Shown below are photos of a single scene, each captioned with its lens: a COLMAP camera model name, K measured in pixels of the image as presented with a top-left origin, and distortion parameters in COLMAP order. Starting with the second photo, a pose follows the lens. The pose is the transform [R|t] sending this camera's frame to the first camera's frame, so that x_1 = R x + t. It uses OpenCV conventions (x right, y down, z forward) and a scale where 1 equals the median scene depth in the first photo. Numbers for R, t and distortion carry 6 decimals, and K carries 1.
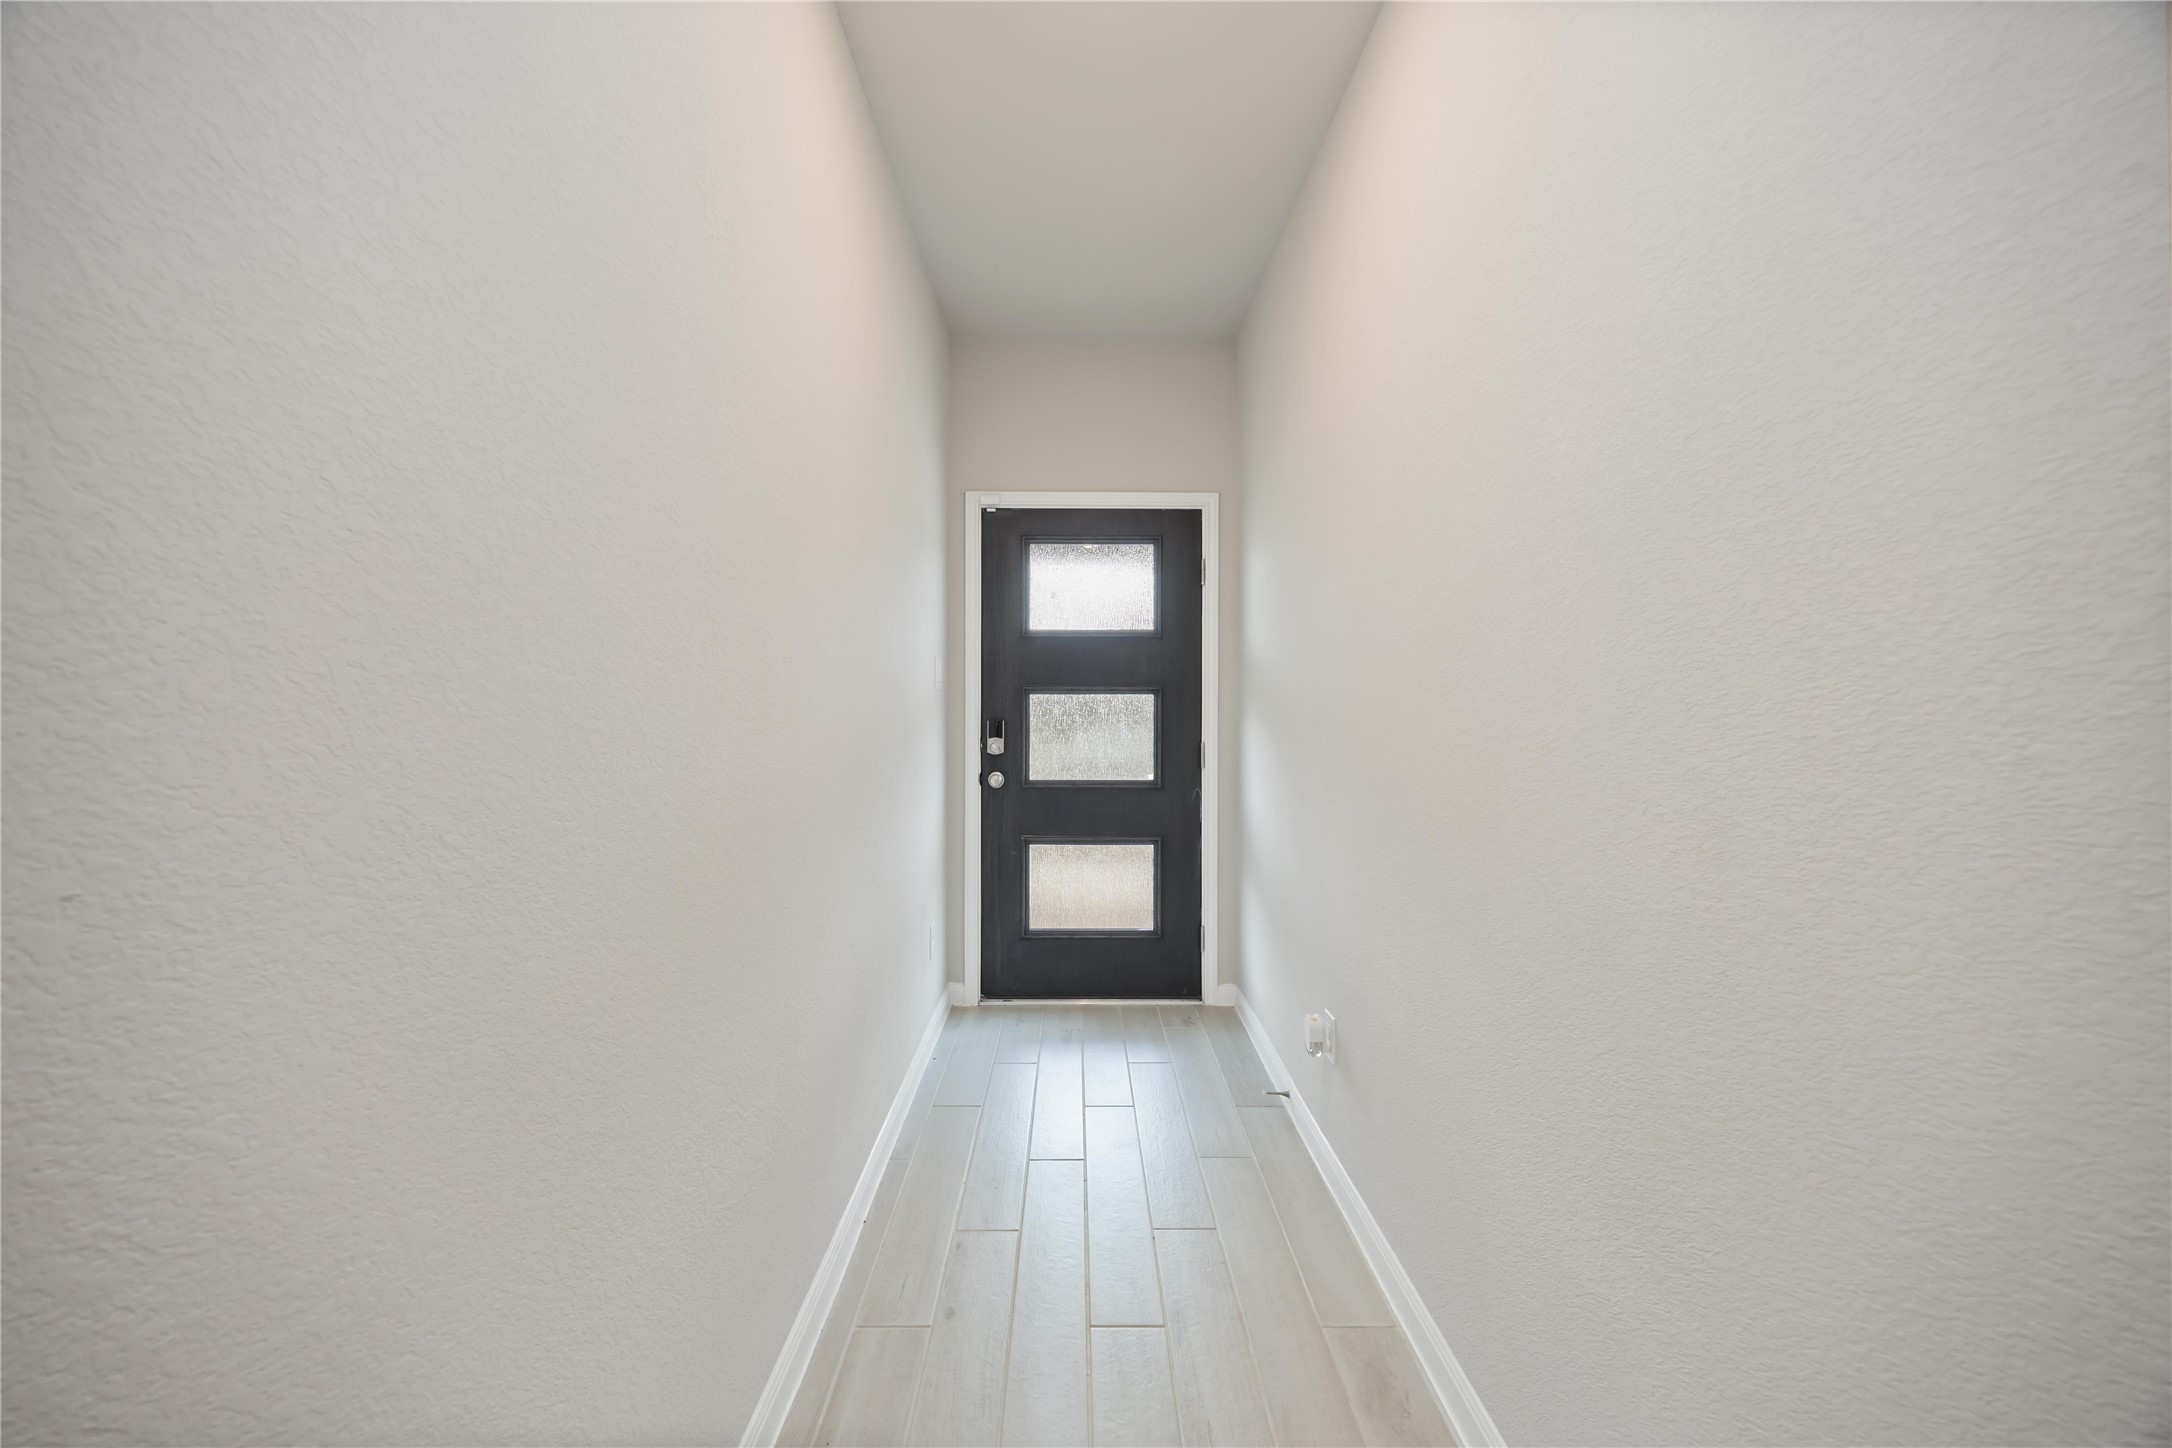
lens RADIAL K [[835.9, 0, 1086.2], [0, 835.9, 732.6], [0, 0, 1]] dist [-0.002338, 0.000061]
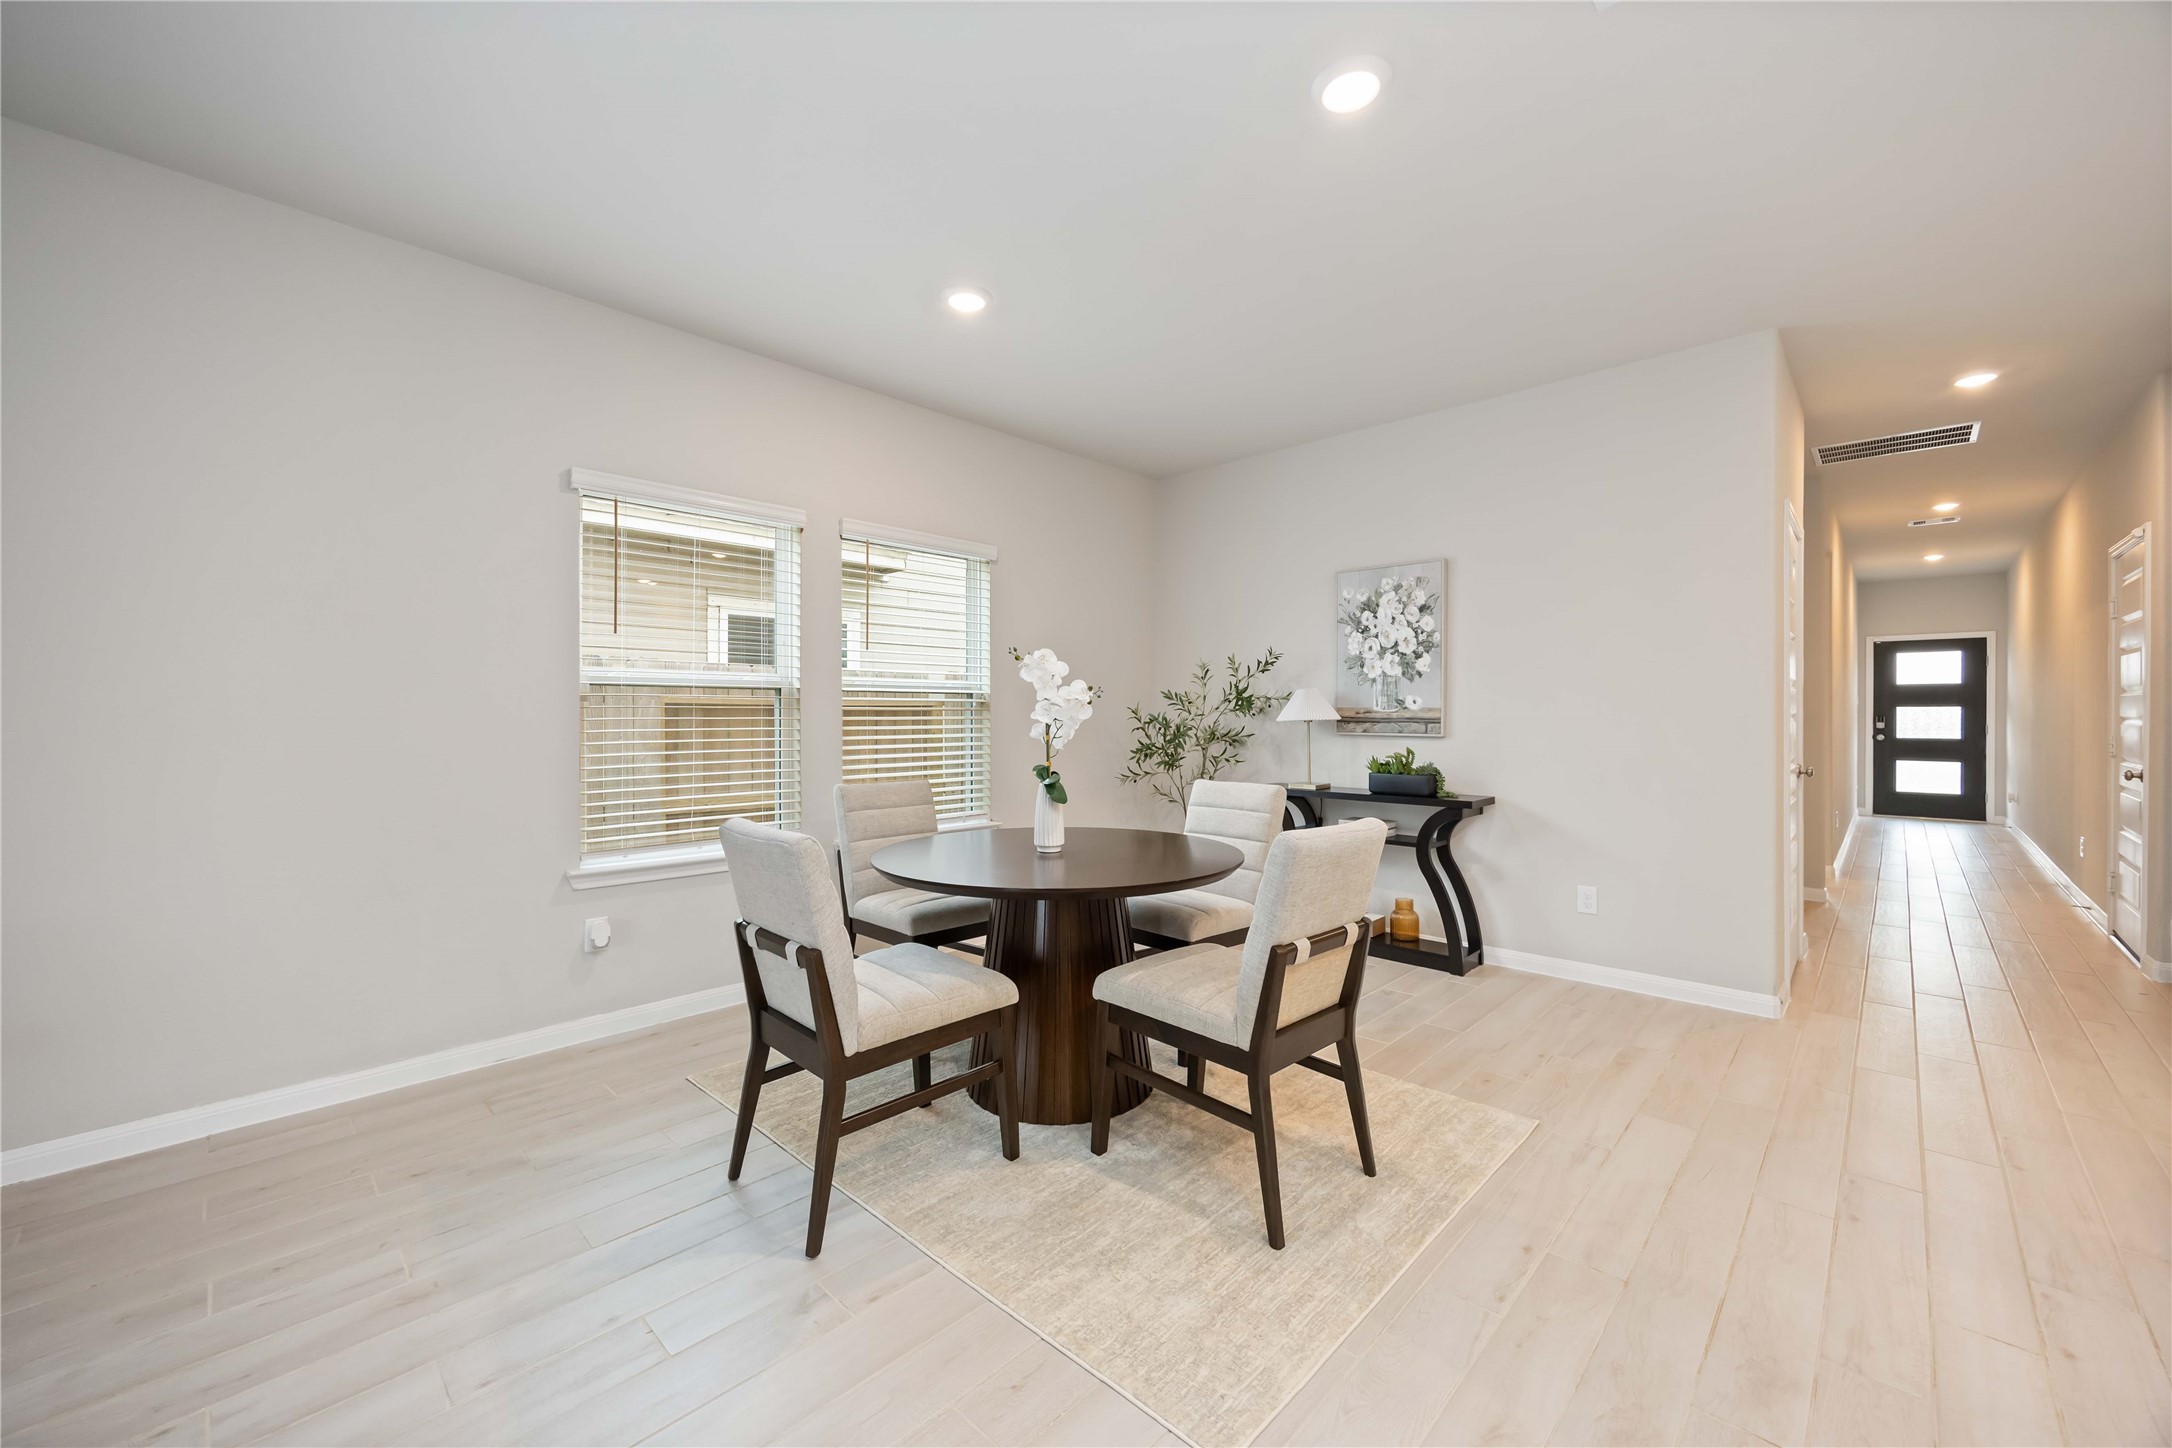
lens RADIAL K [[835.9, 0, 1075.6], [0, 835.9, 709.9], [0, 0, 1]] dist [-0.002338, 0.000061]
pose [[0.710411, -0.001135, -0.703786, -0.056637], [0.006555, 0.999966, 0.005004, -0.067861], [0.703757, -0.008168, 0.710394, -2.918087]]
